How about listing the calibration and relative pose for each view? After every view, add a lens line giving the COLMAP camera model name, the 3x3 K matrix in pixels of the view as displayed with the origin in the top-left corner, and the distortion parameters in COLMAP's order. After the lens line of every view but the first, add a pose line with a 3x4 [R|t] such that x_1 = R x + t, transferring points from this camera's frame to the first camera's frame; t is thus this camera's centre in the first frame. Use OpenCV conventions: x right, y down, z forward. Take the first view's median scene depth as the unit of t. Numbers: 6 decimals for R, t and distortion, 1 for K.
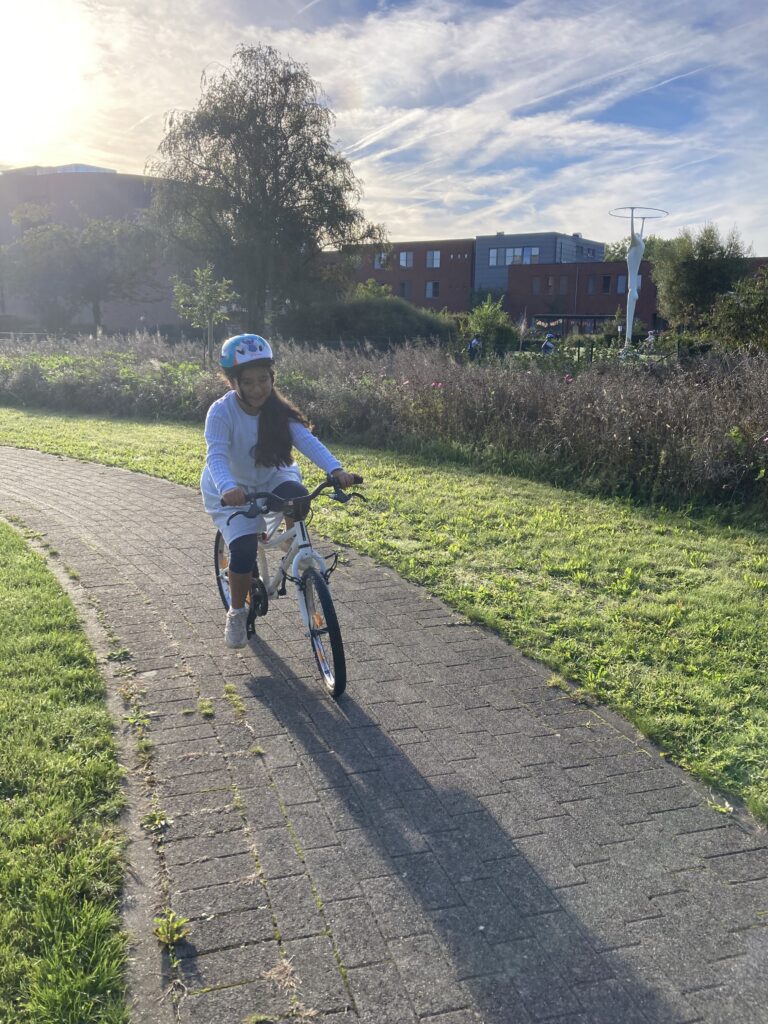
lens RADIAL K [[834.0, 0, 388.1], [0, 834.0, 512.6], [0, 0, 1]] dist [0.037452, -0.018972]
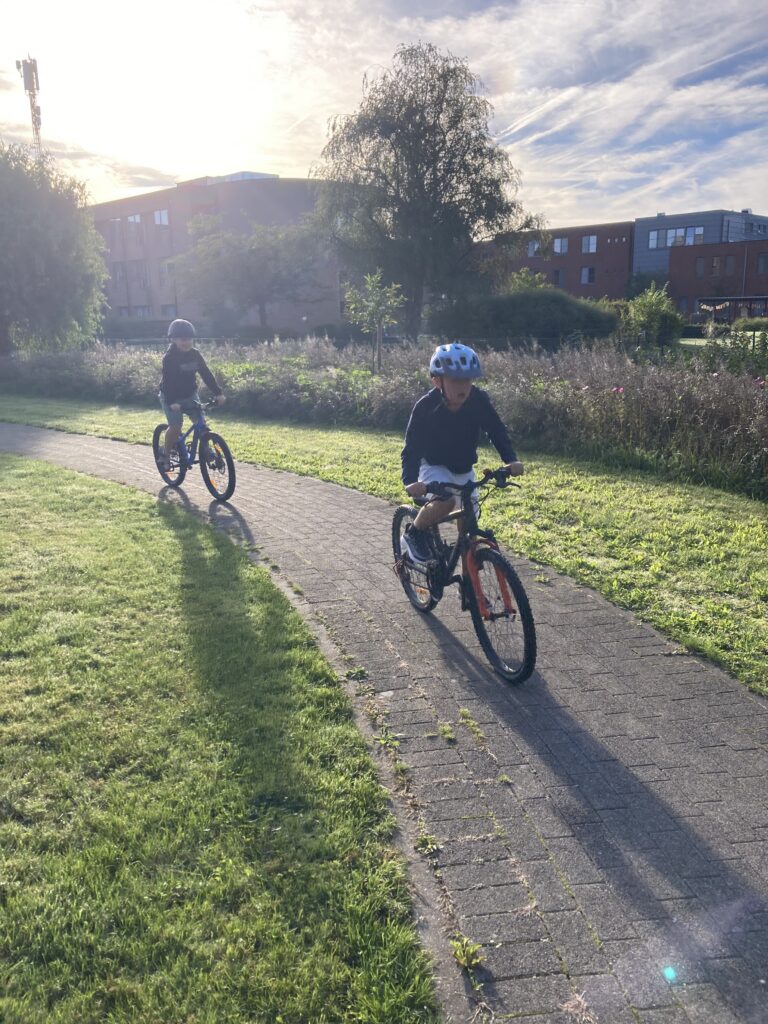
lens RADIAL K [[831.3, 0, 391.7], [0, 831.3, 517.7], [0, 0, 1]] dist [0.030687, -0.006971]
pose [[0.985327, 0.007640, -0.170504, -0.057745], [-0.004370, 0.999799, 0.019548, -0.033516], [0.170619, -0.018516, 0.985163, -0.031271]]
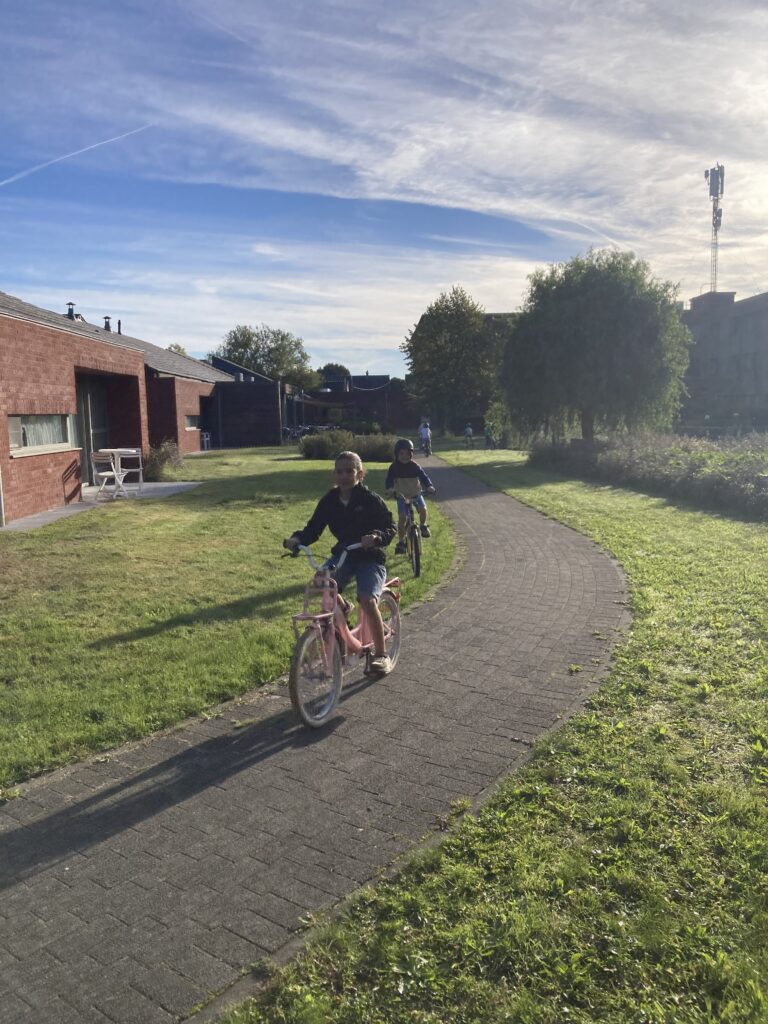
lens RADIAL K [[847.6, 0, 397.6], [0, 847.6, 500.9], [0, 0, 1]] dist [0.036390, -0.016319]
pose [[0.600677, 0.057323, -0.797434, 0.542618], [-0.149860, 0.987820, -0.041875, -0.061640], [0.785321, 0.144656, 0.601951, 0.160083]]
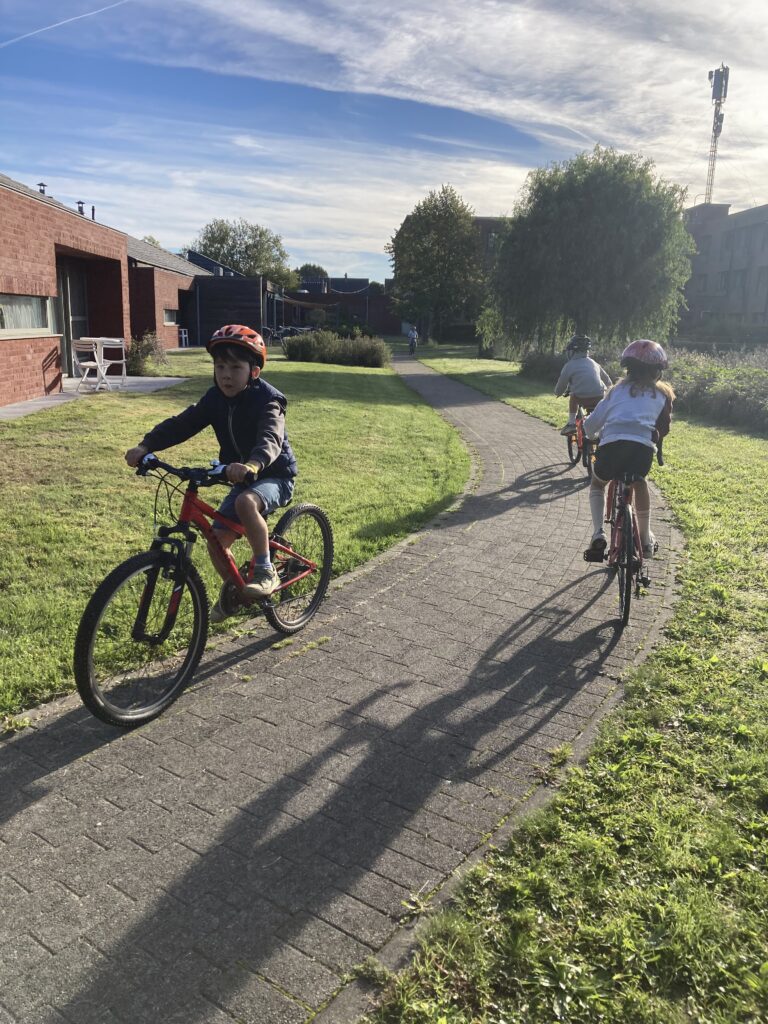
lens RADIAL K [[848.6, 0, 387.2], [0, 848.6, 507.3], [0, 0, 1]] dist [-0.004884, 0.044599]
pose [[0.613434, 0.168090, -0.771651, 0.409219], [-0.184530, 0.980547, 0.066900, -0.039864], [0.767885, 0.101354, 0.632518, 0.176156]]
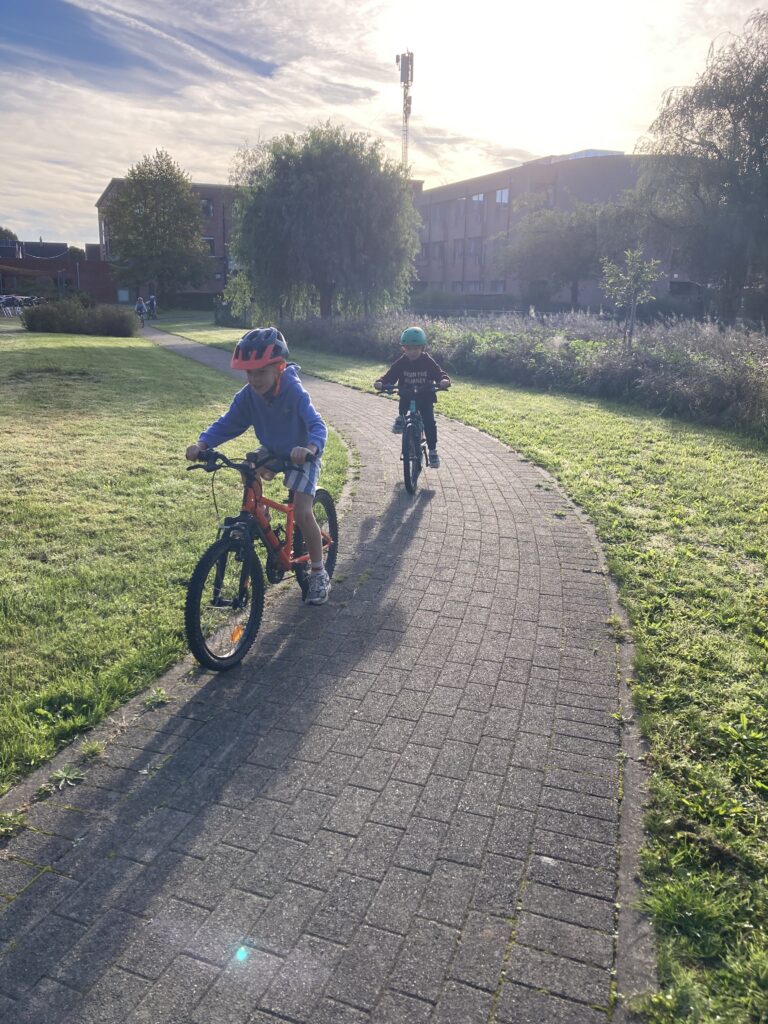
lens RADIAL K [[846.4, 0, 385.0], [0, 846.4, 488.0], [0, 0, 1]] dist [0.016865, 0.008916]
pose [[0.839379, 0.121063, -0.529892, 0.306987], [-0.123738, 0.991843, 0.030596, 0.015020], [0.529274, 0.039886, 0.847513, -0.091377]]
